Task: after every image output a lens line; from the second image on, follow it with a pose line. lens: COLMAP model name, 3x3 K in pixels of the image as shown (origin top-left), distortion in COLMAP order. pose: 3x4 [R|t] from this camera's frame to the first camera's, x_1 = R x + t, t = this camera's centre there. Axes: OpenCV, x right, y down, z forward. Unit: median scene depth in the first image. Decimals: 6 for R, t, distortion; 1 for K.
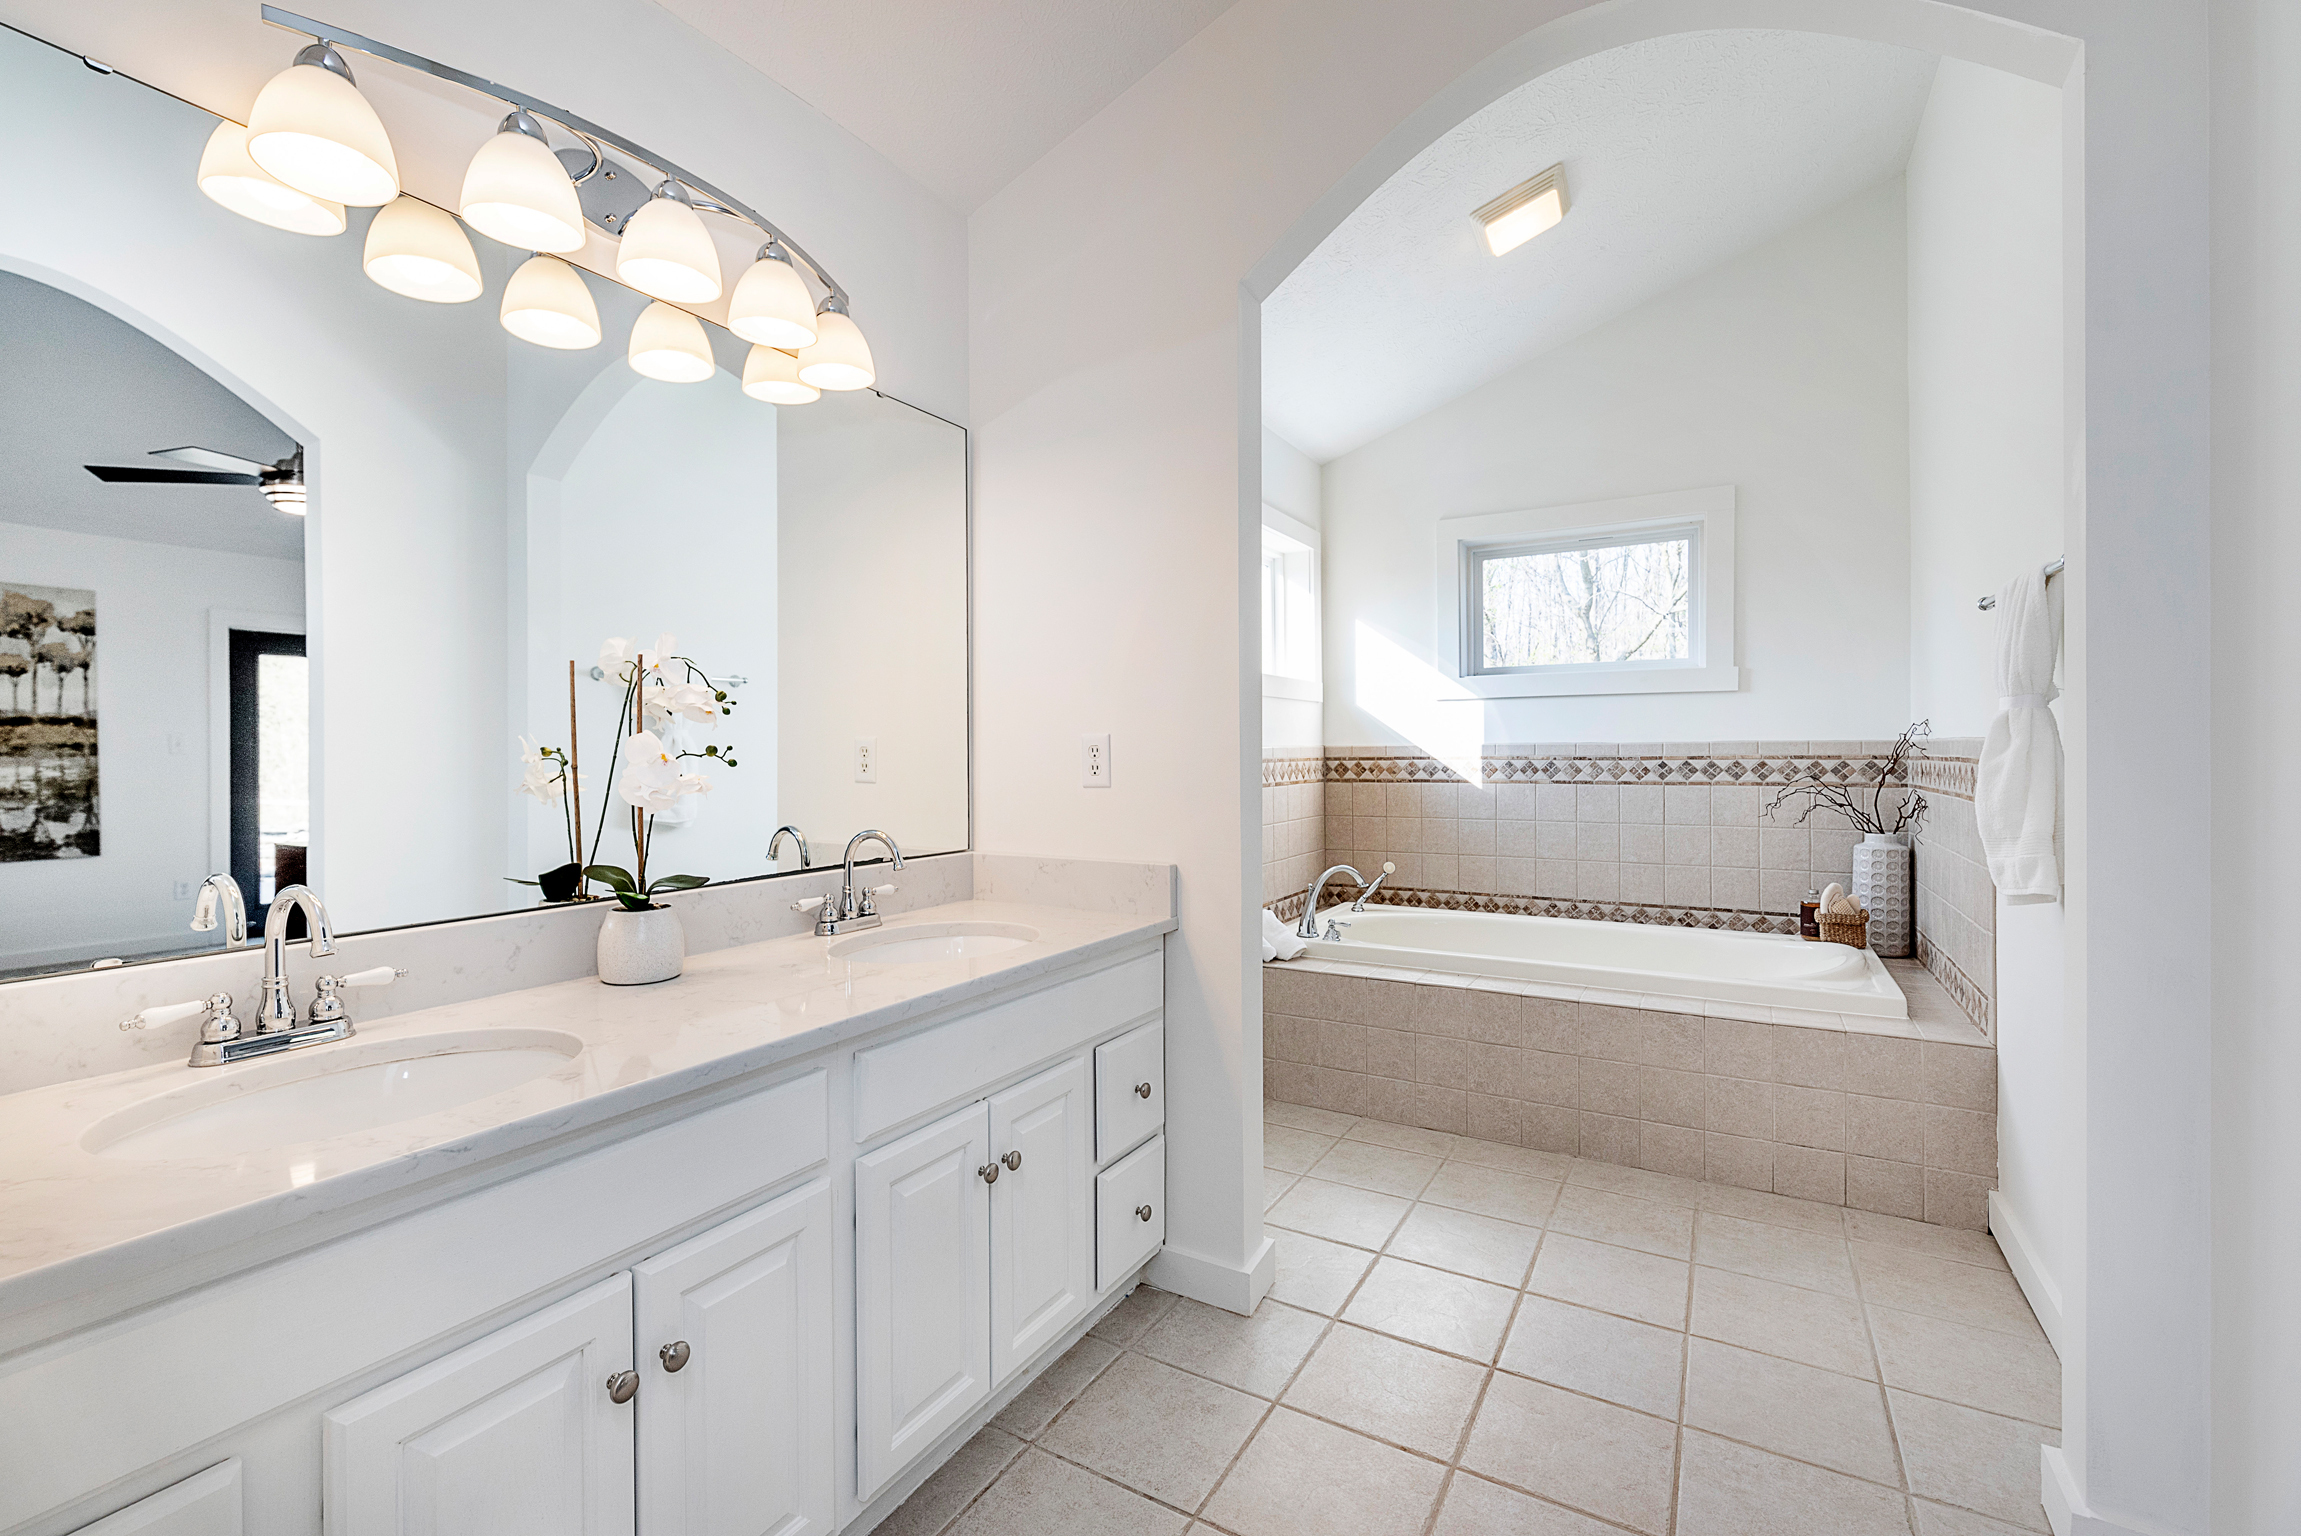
lens RADIAL K [[1003.0, 0, 1121.2], [0, 1003.0, 758.2], [0, 0, 1]] dist [0.002248, -0.000849]
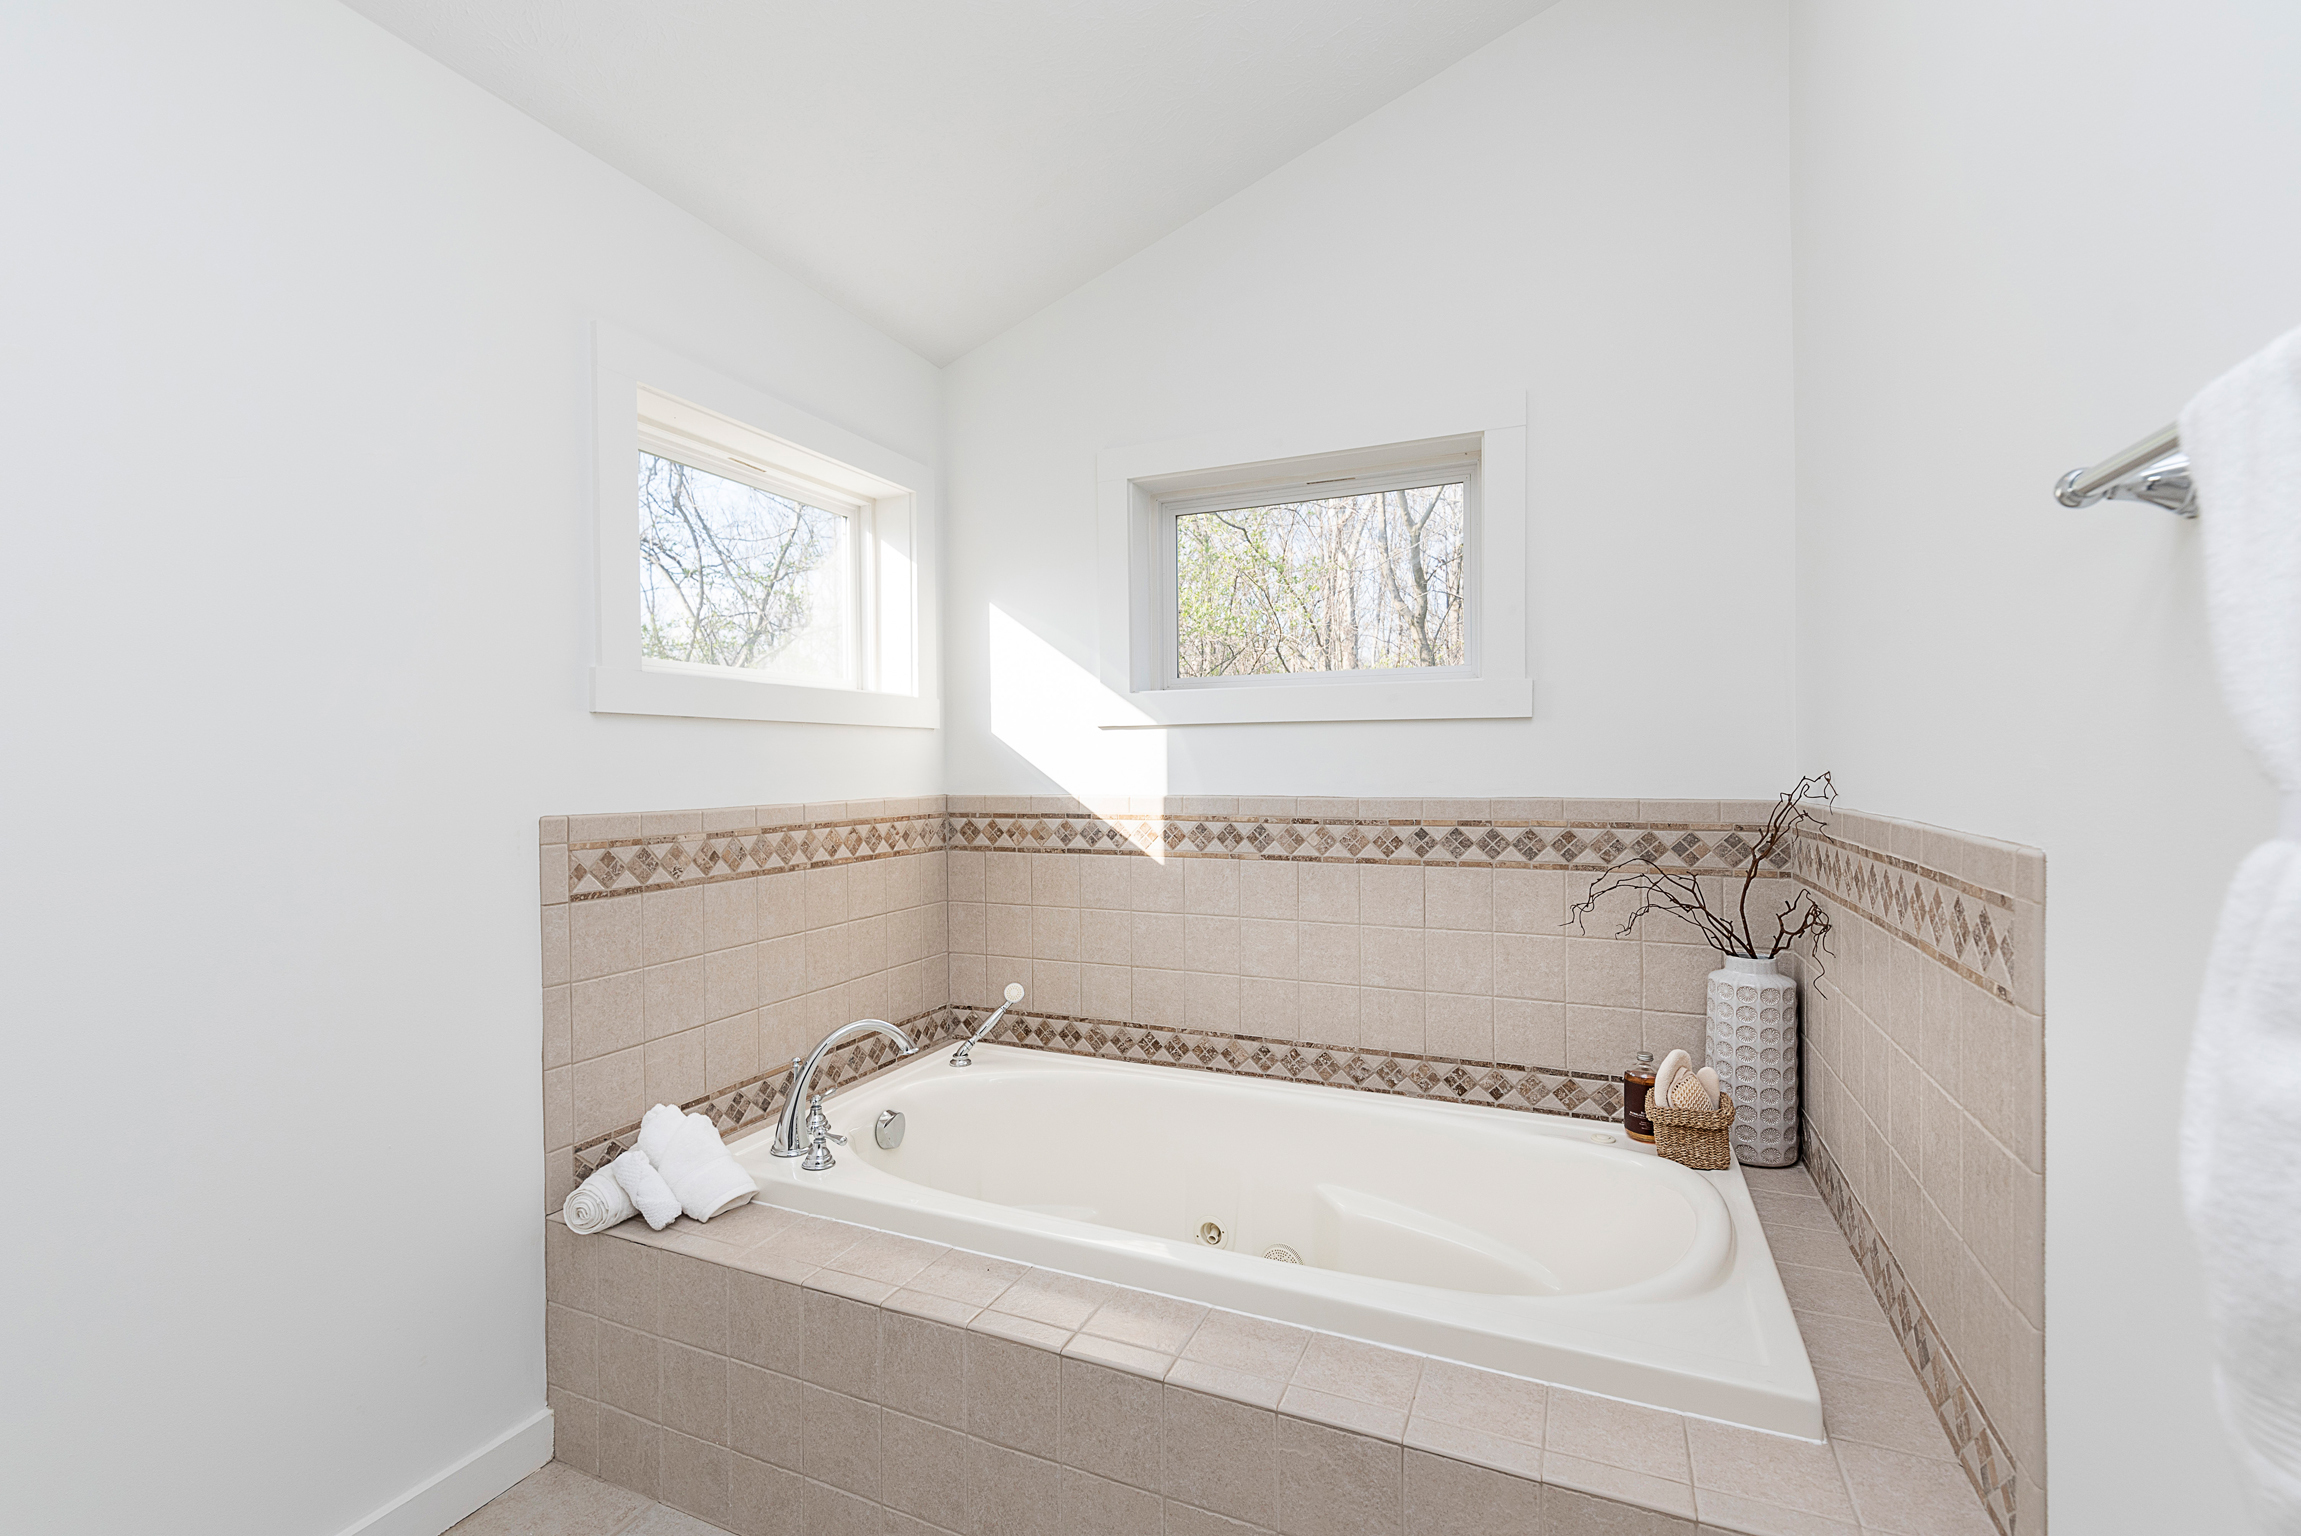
lens RADIAL K [[1003.0, 0, 1097.5], [0, 1003.0, 764.2], [0, 0, 1]] dist [0.002248, -0.000849]
pose [[0.996139, 0.001249, 0.087782, 0.282491], [-0.000657, 0.999977, -0.006779, -0.032611], [-0.087788, 0.006695, 0.996117, 0.390958]]
